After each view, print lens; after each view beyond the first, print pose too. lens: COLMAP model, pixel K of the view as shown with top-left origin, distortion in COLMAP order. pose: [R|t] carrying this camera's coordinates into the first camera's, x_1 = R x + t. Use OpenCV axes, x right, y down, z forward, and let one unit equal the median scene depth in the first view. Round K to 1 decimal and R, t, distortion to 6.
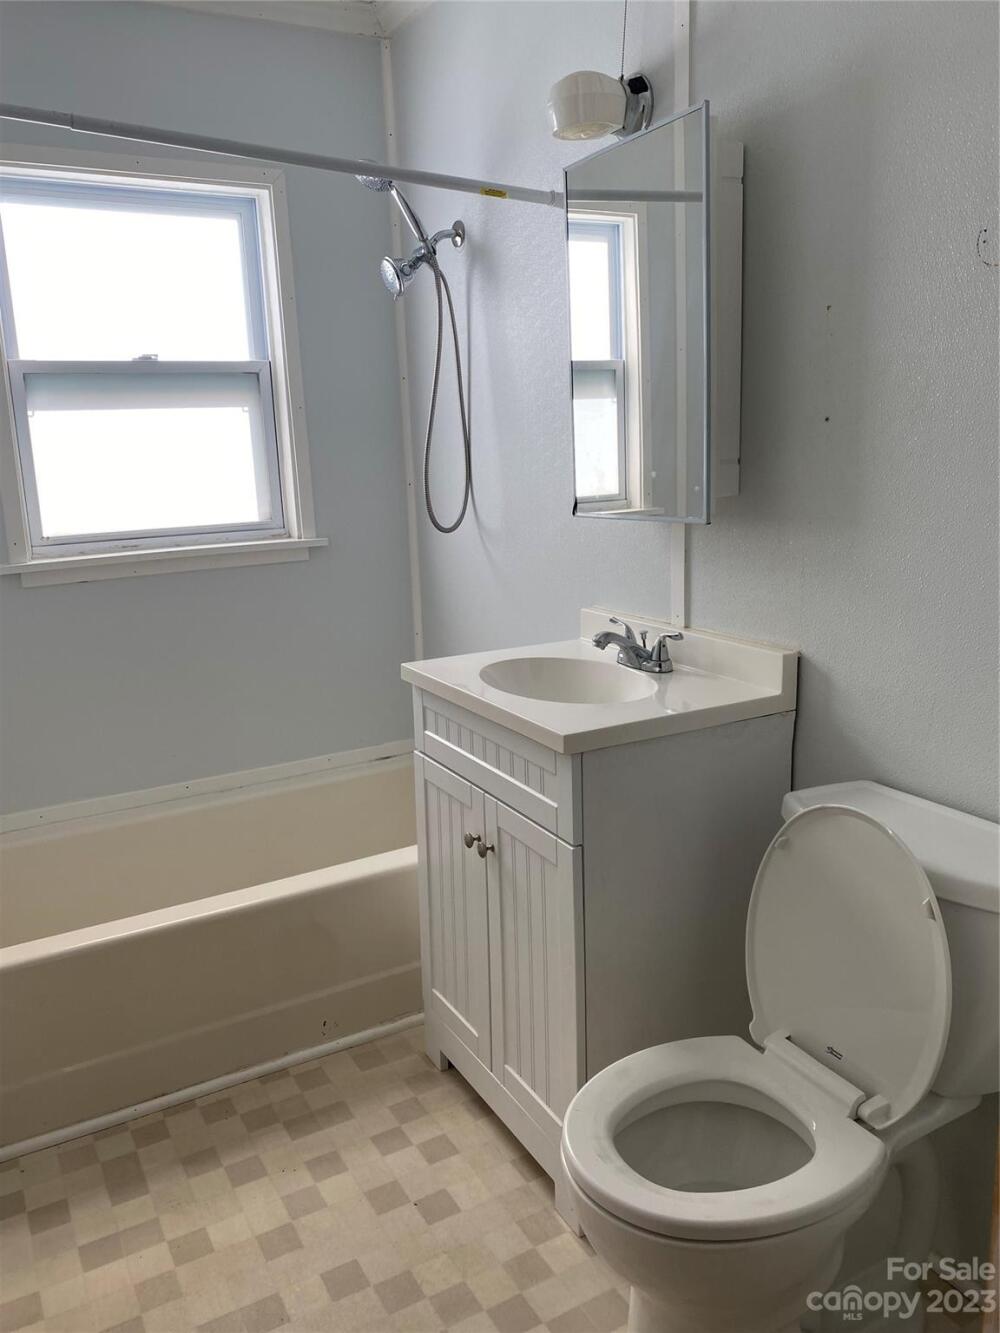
lens RADIAL K [[1006.8, 0, 510.6], [0, 1006.8, 673.0], [0, 0, 1]] dist [0.040626, -0.046328]
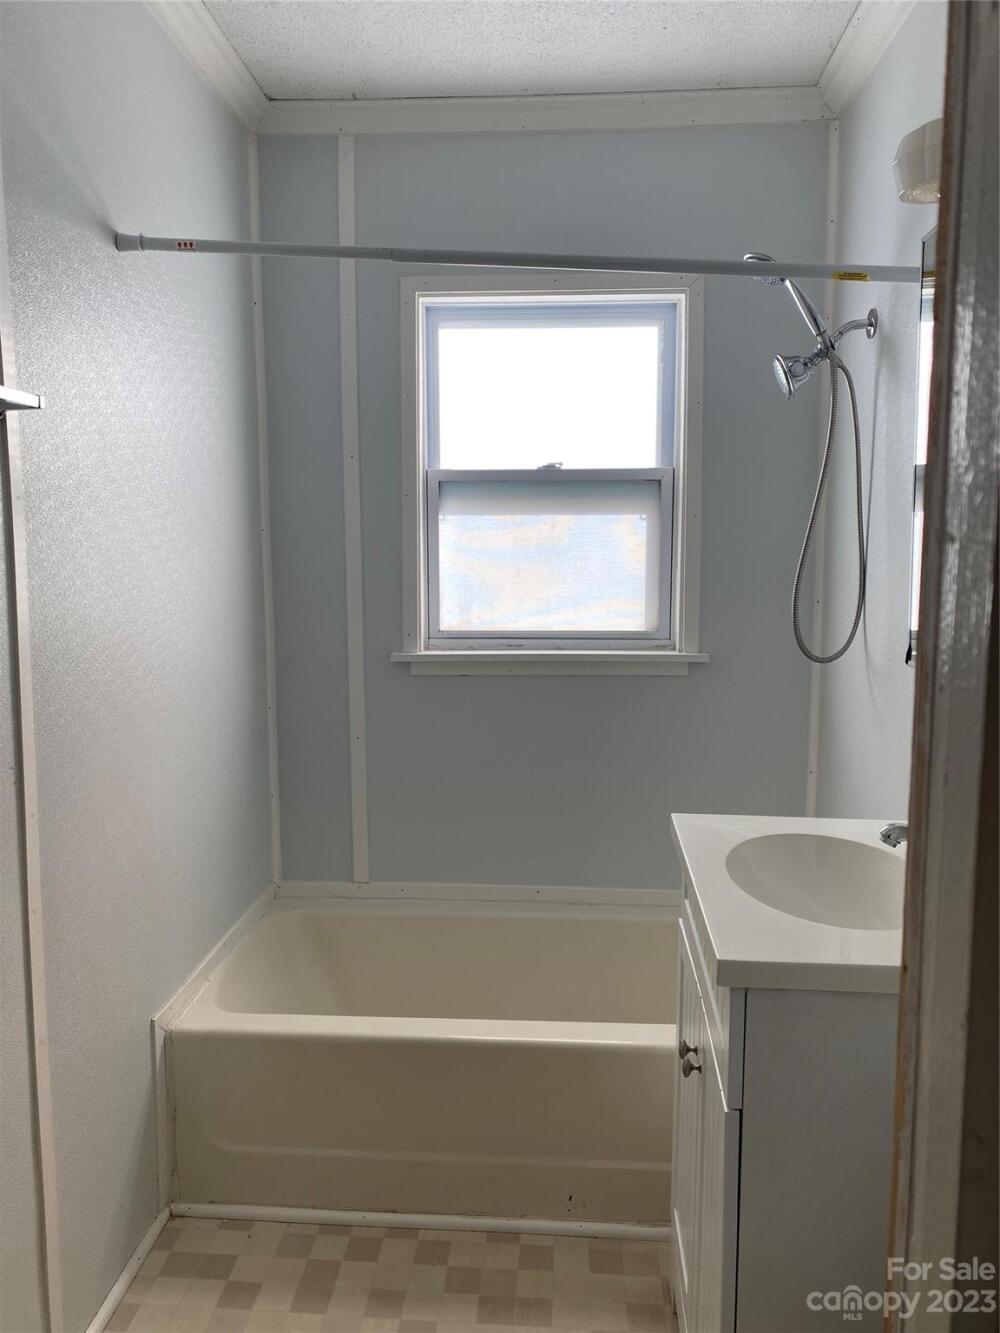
lens RADIAL K [[1006.8, 0, 505.2], [0, 1006.8, 672.4], [0, 0, 1]] dist [0.040626, -0.046328]
pose [[0.839025, 0.106354, -0.533597, 0.177006], [-0.155050, 0.986782, -0.047118, -0.052776], [0.521533, 0.122268, 0.844425, 0.148986]]
